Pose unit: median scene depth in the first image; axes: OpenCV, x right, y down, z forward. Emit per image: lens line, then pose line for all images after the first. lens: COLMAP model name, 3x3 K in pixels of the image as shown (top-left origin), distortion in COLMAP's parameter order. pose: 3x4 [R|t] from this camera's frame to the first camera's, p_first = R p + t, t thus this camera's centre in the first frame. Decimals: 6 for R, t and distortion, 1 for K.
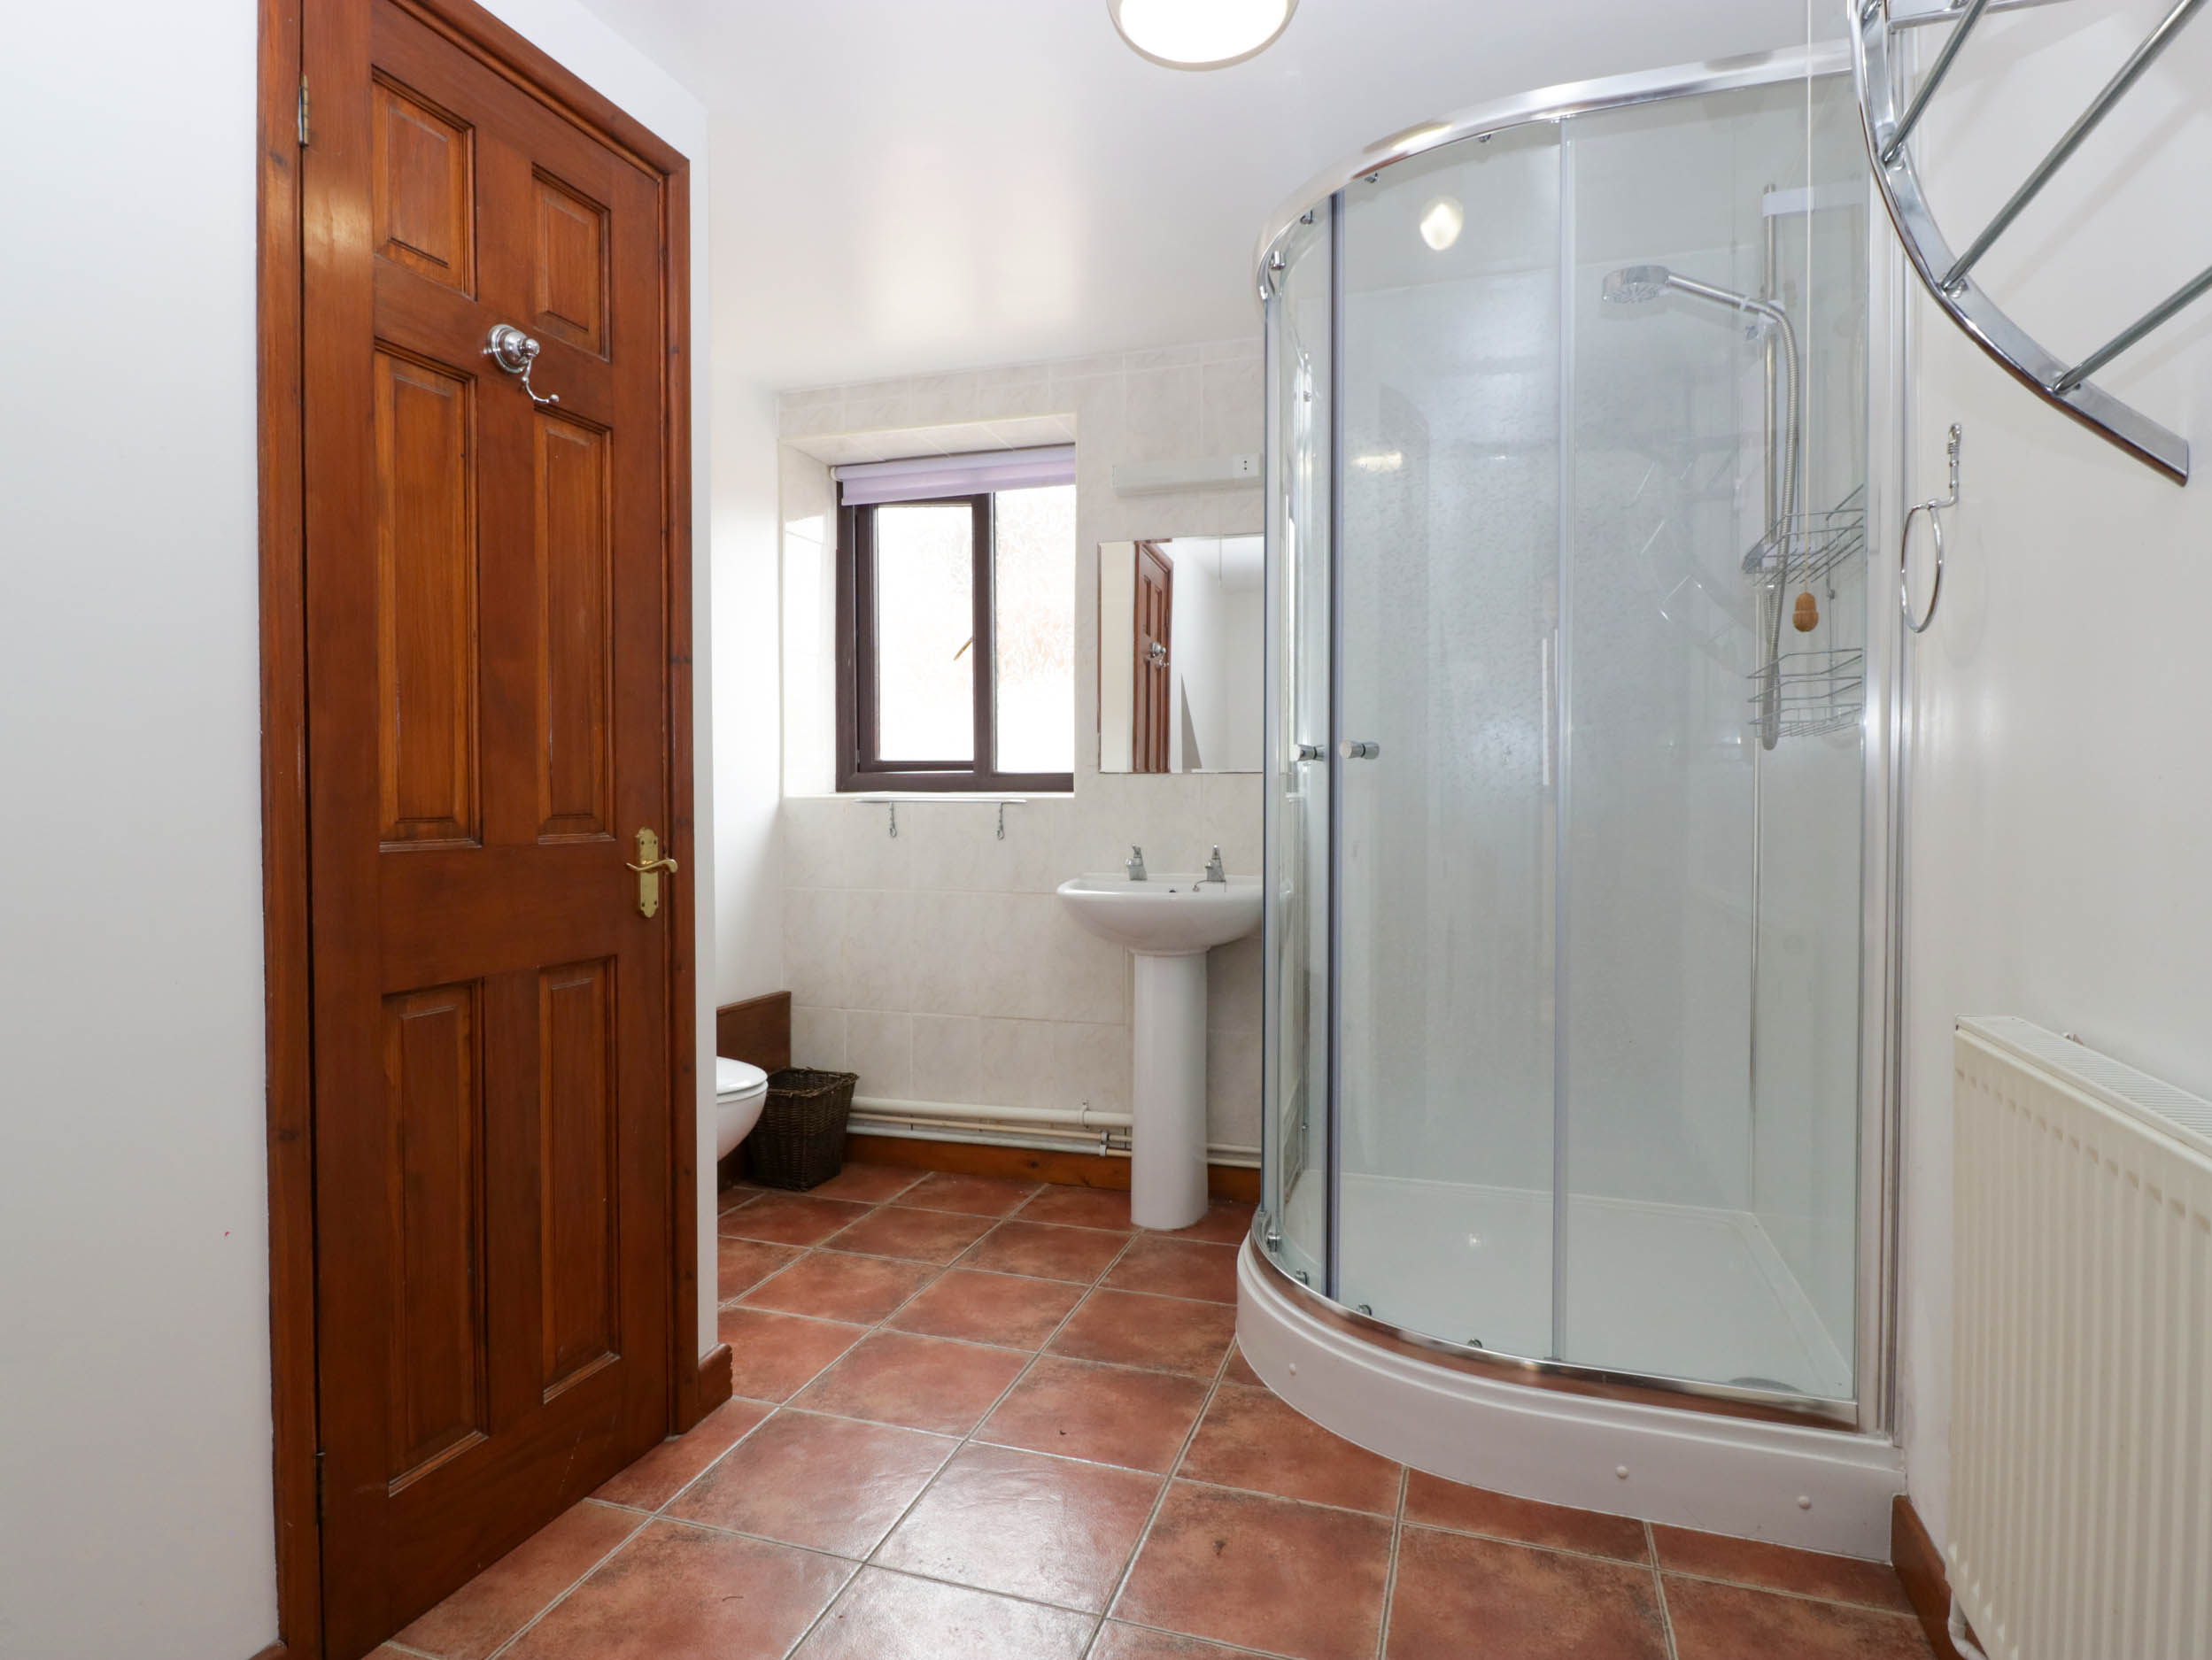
lens RADIAL K [[1179.9, 0, 1110.0], [0, 1179.9, 818.0], [0, 0, 1]] dist [0.000287, -0.000078]
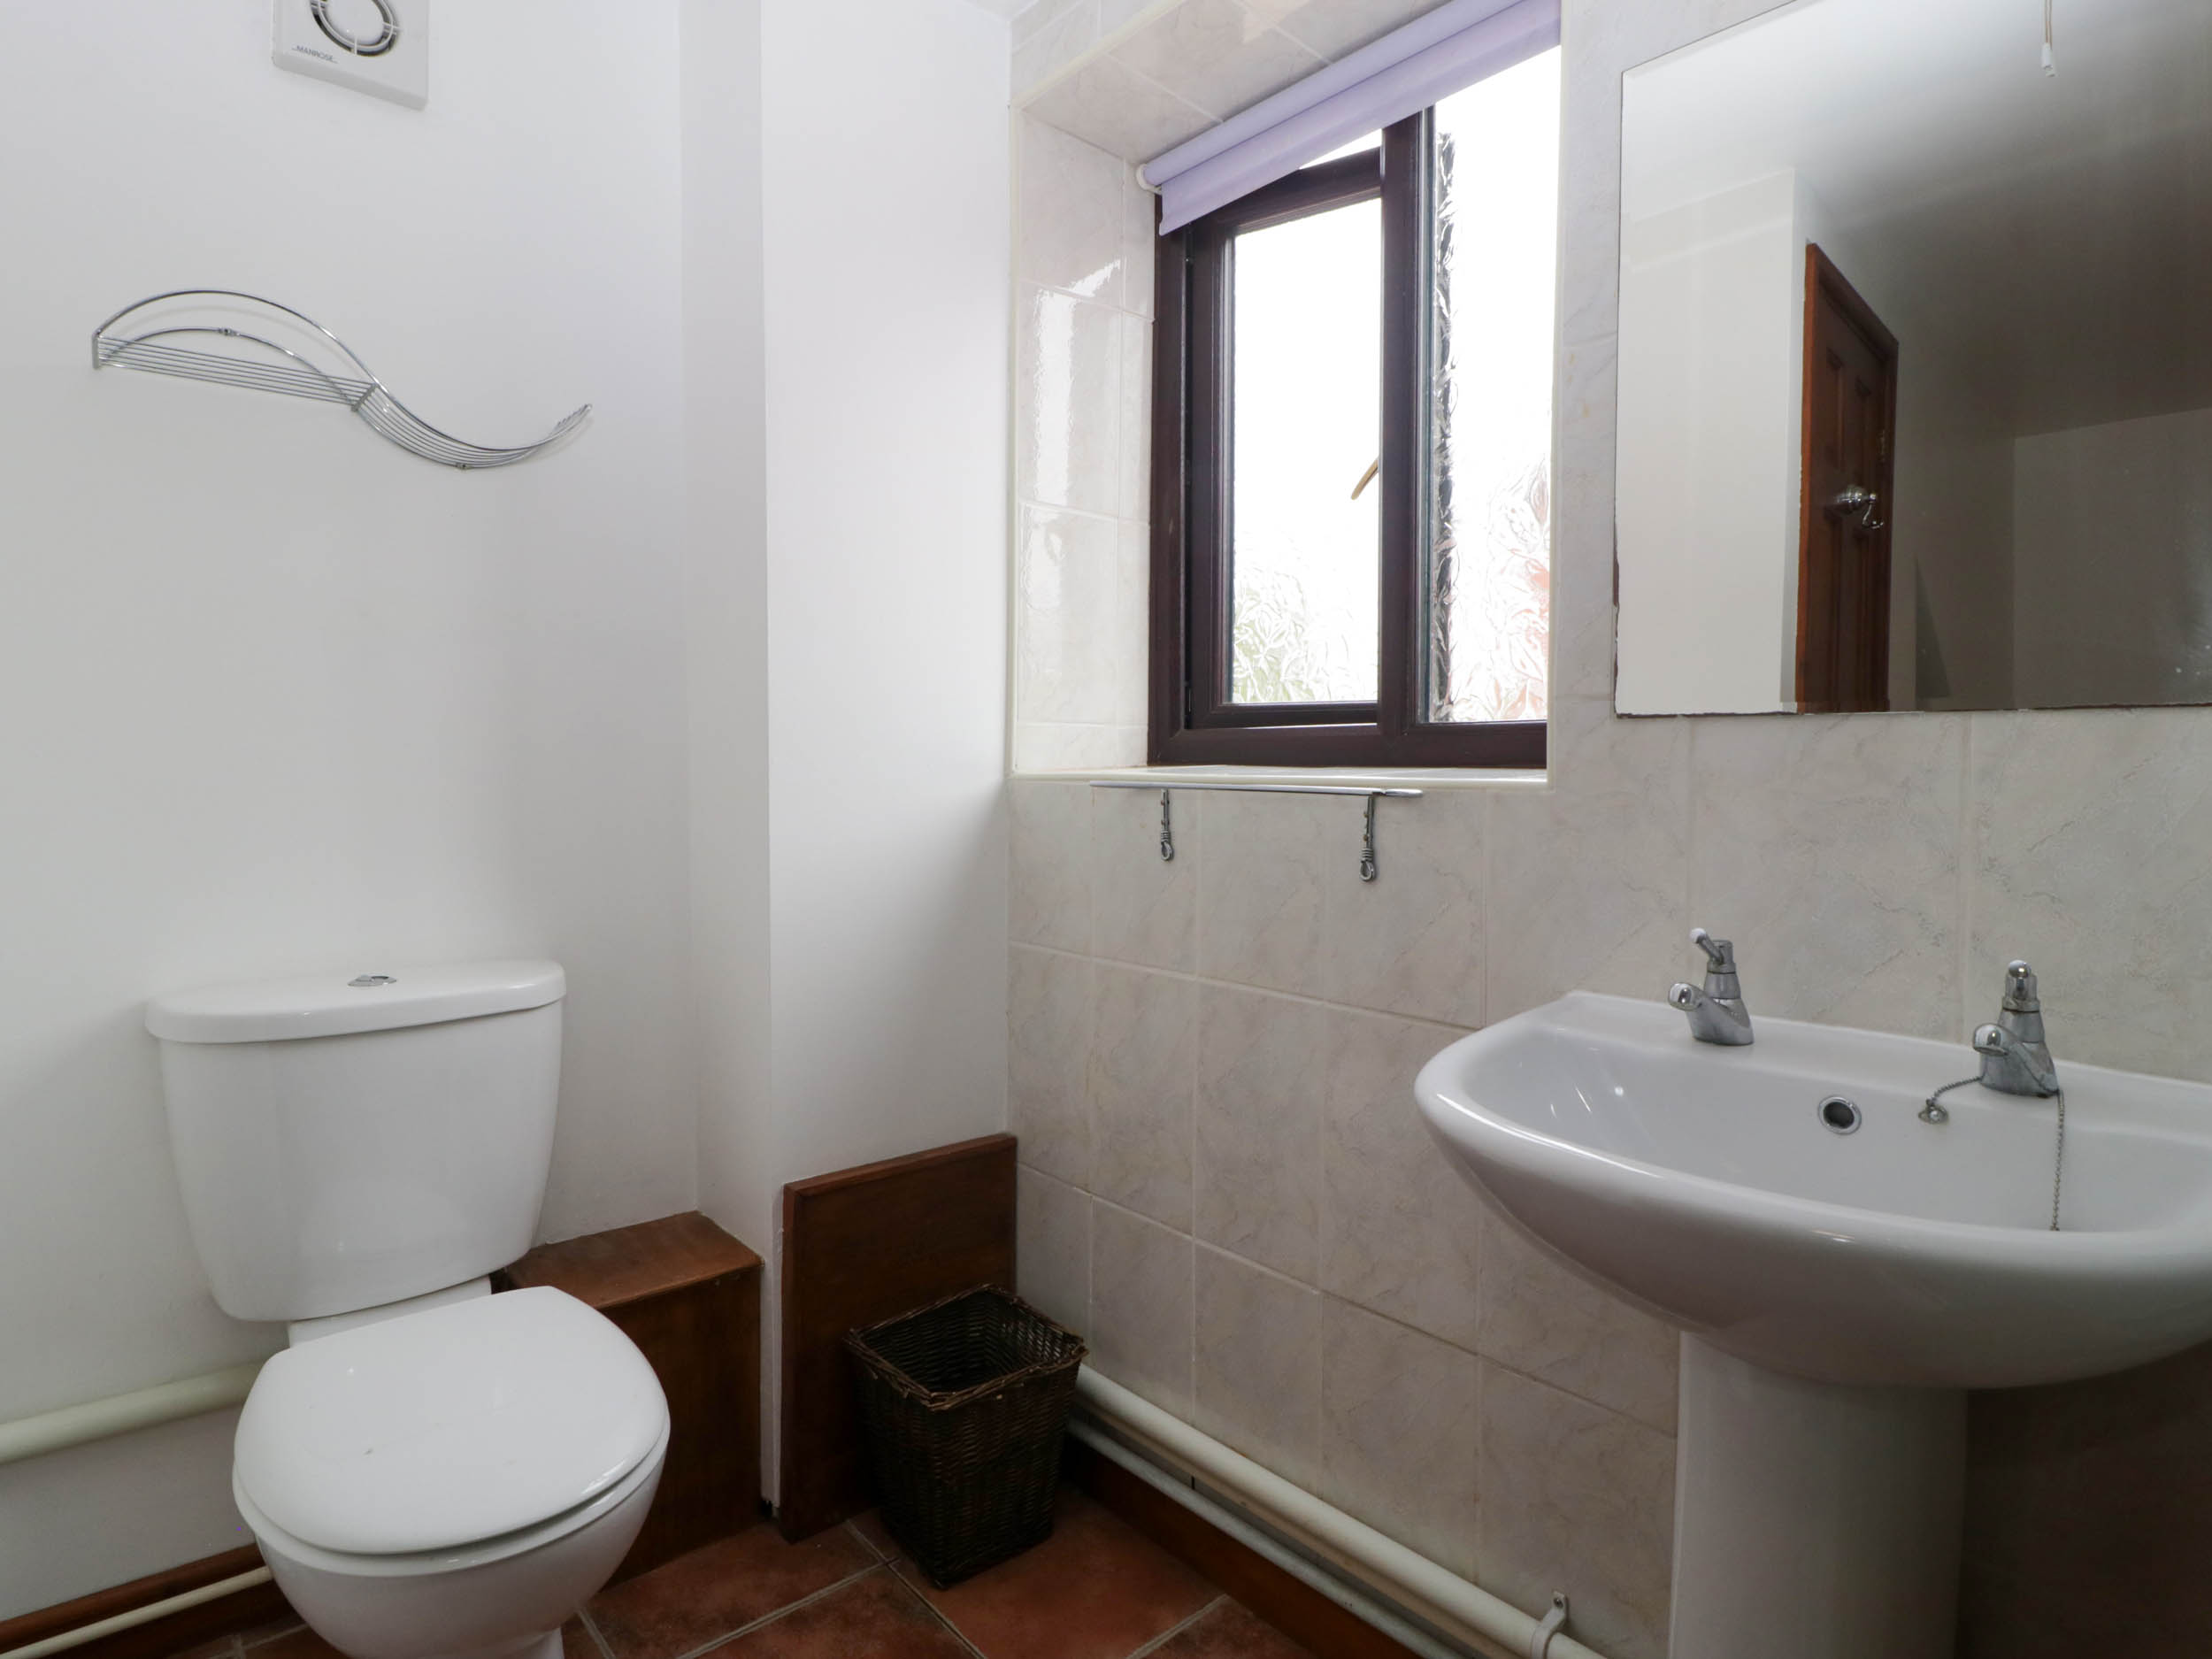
lens RADIAL K [[1218.6, 0, 1095.4], [0, 1218.6, 786.6], [0, 0, 1]] dist [-0.002008, 0.000410]
pose [[0.858717, 0.019063, -0.512095, 0.041019], [-0.021009, 0.999777, 0.001987, -0.013623], [0.512019, 0.009053, 0.858926, 0.545165]]
